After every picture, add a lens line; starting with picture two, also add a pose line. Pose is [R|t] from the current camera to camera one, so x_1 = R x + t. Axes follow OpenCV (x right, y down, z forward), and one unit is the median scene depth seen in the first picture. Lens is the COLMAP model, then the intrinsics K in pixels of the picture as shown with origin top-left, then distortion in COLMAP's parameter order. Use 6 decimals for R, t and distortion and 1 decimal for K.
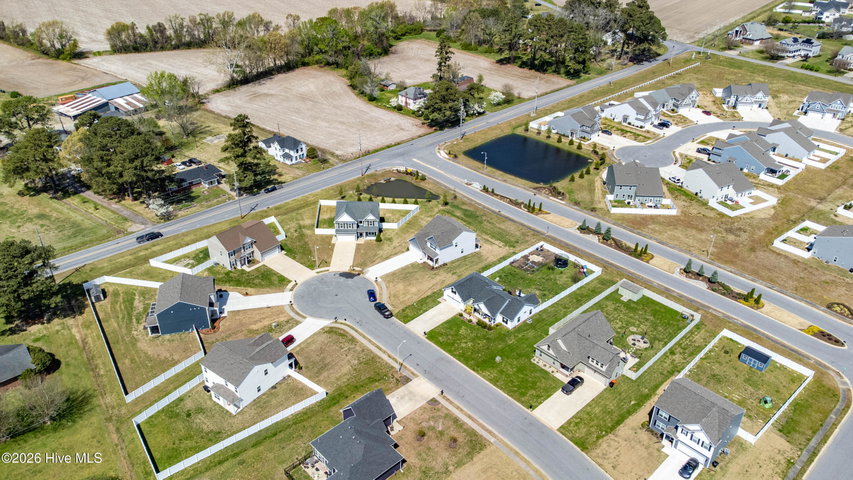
lens RADIAL K [[644.0, 0, 420.8], [0, 644.0, 241.5], [0, 0, 1]] dist [0.054639, 0.001693]
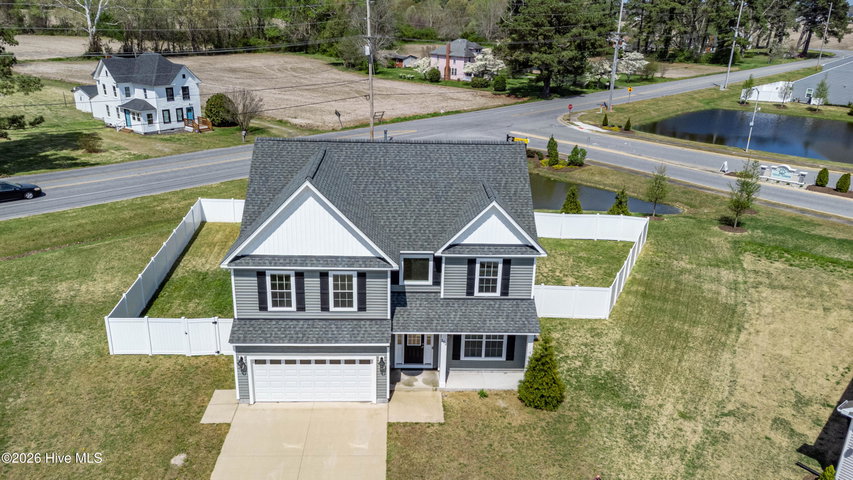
lens RADIAL K [[638.7, 0, 421.8], [0, 638.7, 238.4], [0, 0, 1]] dist [0.058553, 0.005562]
pose [[0.998846, 0.003266, 0.047924, -0.088049], [0.005347, 0.983926, -0.178496, -0.009796], [-0.047736, 0.178546, 0.982773, 0.760062]]
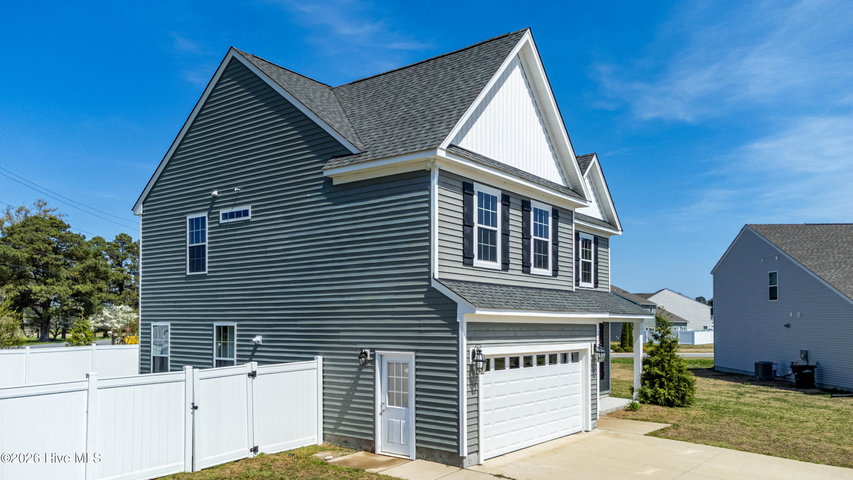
lens RADIAL K [[656.7, 0, 415.0], [0, 656.7, 313.0], [0, 0, 1]] dist [0.006015, 0.002258]
pose [[0.614620, 0.008400, 0.788779, -0.165187], [0.402739, 0.856454, -0.322936, 0.004306], [-0.678265, 0.516155, 0.523011, 0.854607]]
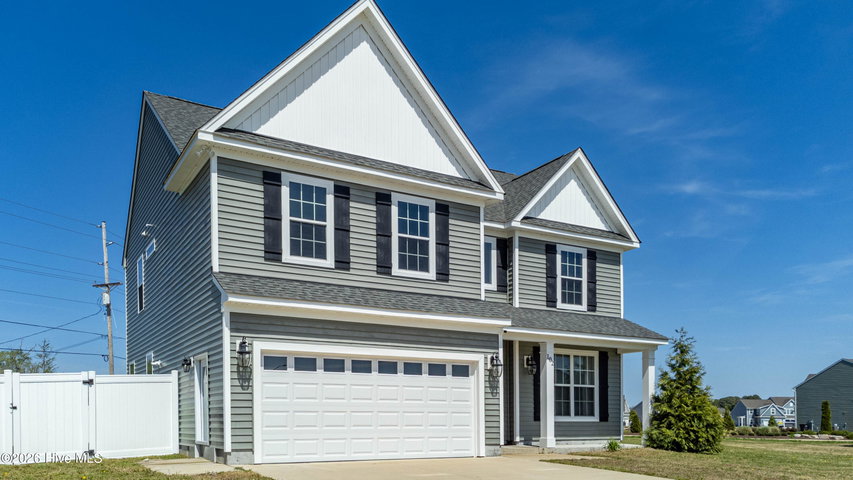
lens RADIAL K [[672.4, 0, 395.8], [0, 672.4, 425.6], [0, 0, 1]] dist [0.012519, 0.006622]
pose [[0.868045, -0.010538, 0.496373, -0.132658], [0.263132, 0.857577, -0.441954, 0.024642], [-0.421021, 0.514248, 0.747188, 0.839369]]
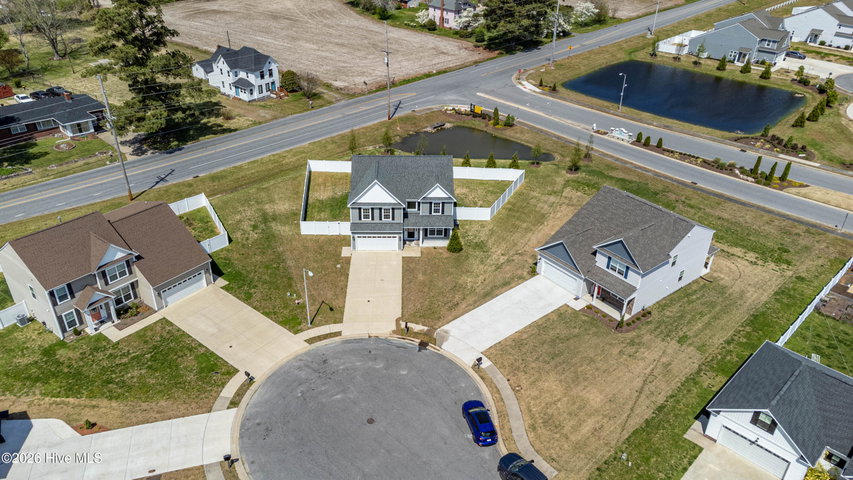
lens RADIAL K [[638.7, 0, 421.8], [0, 638.7, 238.4], [0, 0, 1]] dist [0.058553, 0.005562]
pose [[0.999284, -0.007066, 0.037165, -0.090822], [0.006931, 0.999969, 0.003762, -0.009006], [-0.037191, -0.003502, 0.999302, 0.523363]]
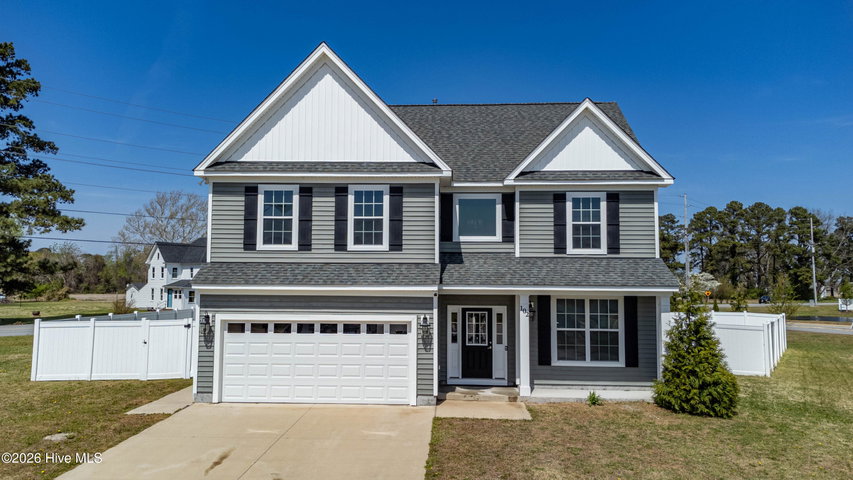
lens RADIAL K [[644.0, 0, 420.8], [0, 644.0, 241.5], [0, 0, 1]] dist [0.054639, 0.001693]
pose [[0.999080, -0.001254, -0.042859, -0.087012], [-0.023298, 0.823271, -0.567170, 0.026393], [0.035996, 0.567646, 0.822485, 0.815644]]
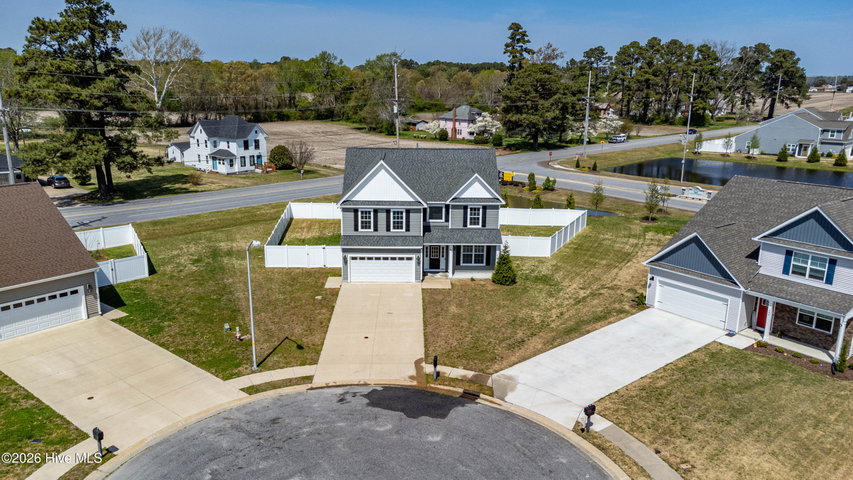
lens RADIAL K [[636.7, 0, 421.6], [0, 636.7, 238.4], [0, 0, 1]] dist [0.055746, 0.004658]
pose [[0.999487, -0.001455, 0.032001, -0.095822], [0.010395, 0.959639, -0.281043, 0.048713], [-0.030301, 0.281231, 0.959162, 0.663361]]
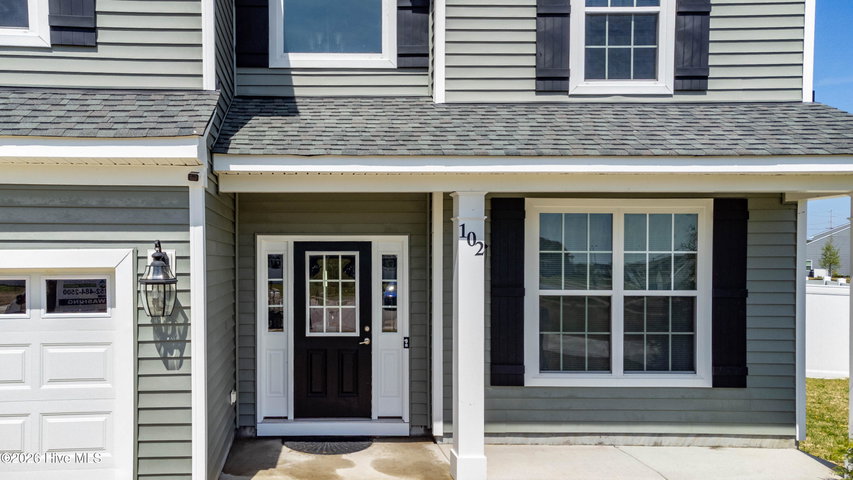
lens RADIAL K [[677.1, 0, 324.1], [0, 677.1, 274.6], [0, 0, 1]] dist [0.053055, -0.005310]
pose [[0.999274, -0.006152, 0.037597, -0.084962], [0.023775, 0.871838, -0.489217, 0.003064], [-0.029769, 0.489756, 0.871351, 0.862633]]
